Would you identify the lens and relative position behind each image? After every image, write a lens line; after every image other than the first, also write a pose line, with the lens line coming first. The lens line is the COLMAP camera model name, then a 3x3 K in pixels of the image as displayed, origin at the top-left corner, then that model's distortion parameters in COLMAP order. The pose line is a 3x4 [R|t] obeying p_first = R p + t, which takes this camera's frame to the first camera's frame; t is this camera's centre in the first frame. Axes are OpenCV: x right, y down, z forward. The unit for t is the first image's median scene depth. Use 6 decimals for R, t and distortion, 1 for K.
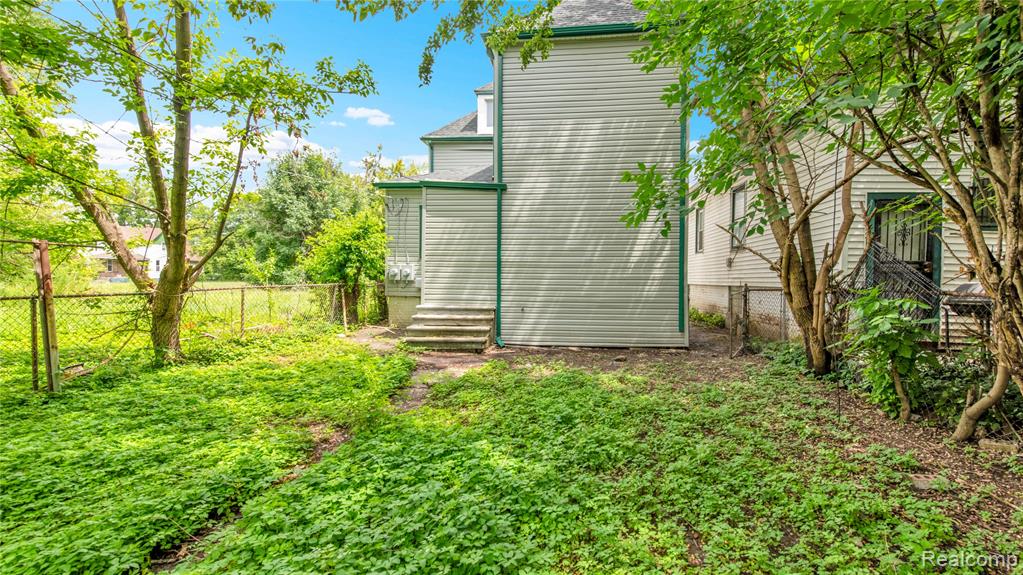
lens RADIAL K [[411.0, 0, 517.6], [0, 411.0, 282.3], [0, 0, 1]] dist [0.000928, 0.000075]
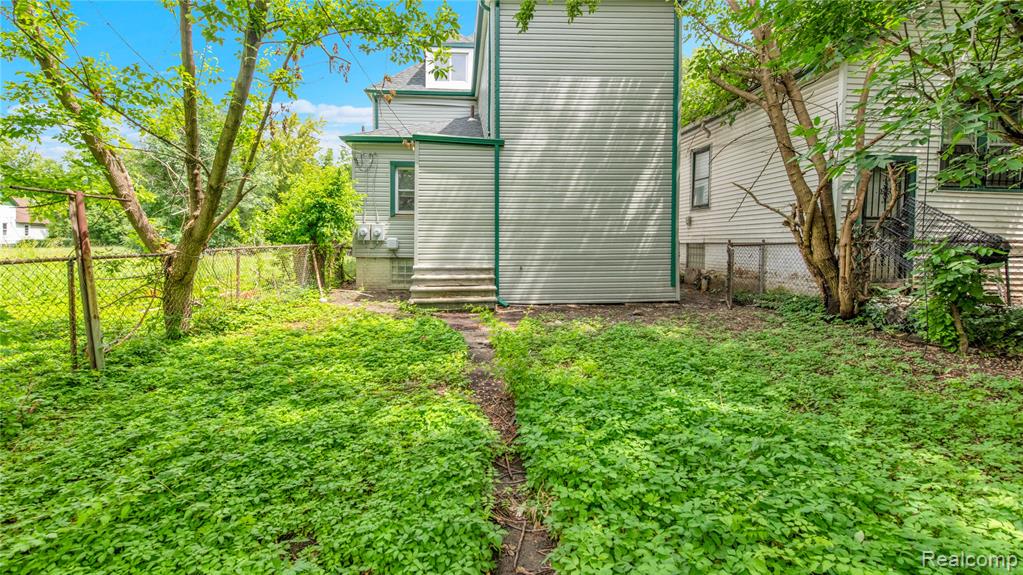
lens RADIAL K [[420.0, 0, 481.2], [0, 420.0, 251.1], [0, 0, 1]] dist [0.000351, -0.000033]
pose [[0.989952, -0.012618, 0.140838, -0.227930], [0.010316, 0.999801, 0.017061, 0.007236], [-0.141025, -0.015437, 0.989886, 0.015411]]
